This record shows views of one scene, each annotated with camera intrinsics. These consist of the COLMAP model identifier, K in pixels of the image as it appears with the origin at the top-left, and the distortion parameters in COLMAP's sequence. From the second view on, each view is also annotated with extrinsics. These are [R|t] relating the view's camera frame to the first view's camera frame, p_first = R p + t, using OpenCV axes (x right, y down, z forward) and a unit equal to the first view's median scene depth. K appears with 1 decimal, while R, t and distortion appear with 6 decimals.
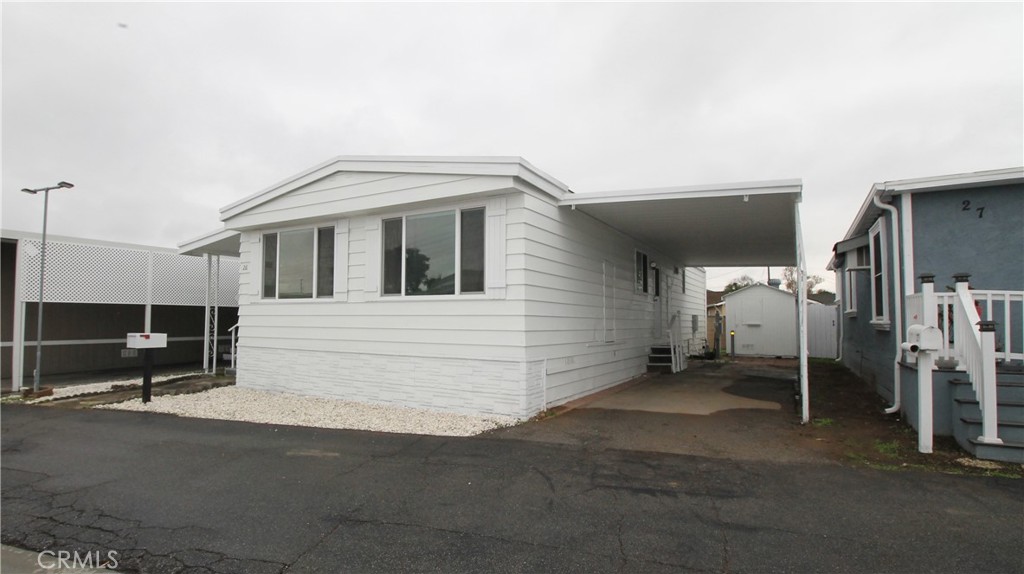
lens RADIAL K [[502.1, 0, 512.0], [0, 502.1, 287.0], [0, 0, 1]] dist [0.000717, -0.000020]
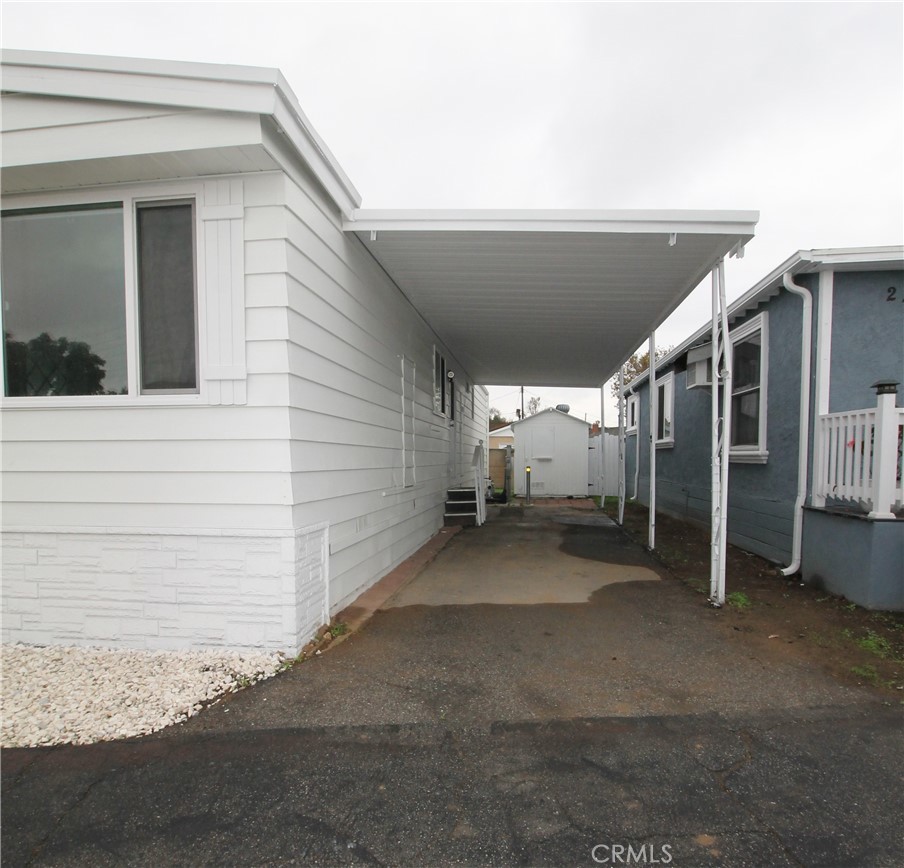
lens RADIAL K [[672.4, 0, 451.5], [0, 672.4, 487.3], [0, 0, 1]] dist [-0.005460, -0.002438]
pose [[0.953449, -0.021649, 0.300778, -0.015357], [-0.012788, 0.993620, 0.112054, 0.020552], [-0.301285, -0.110684, 0.947089, 0.255063]]
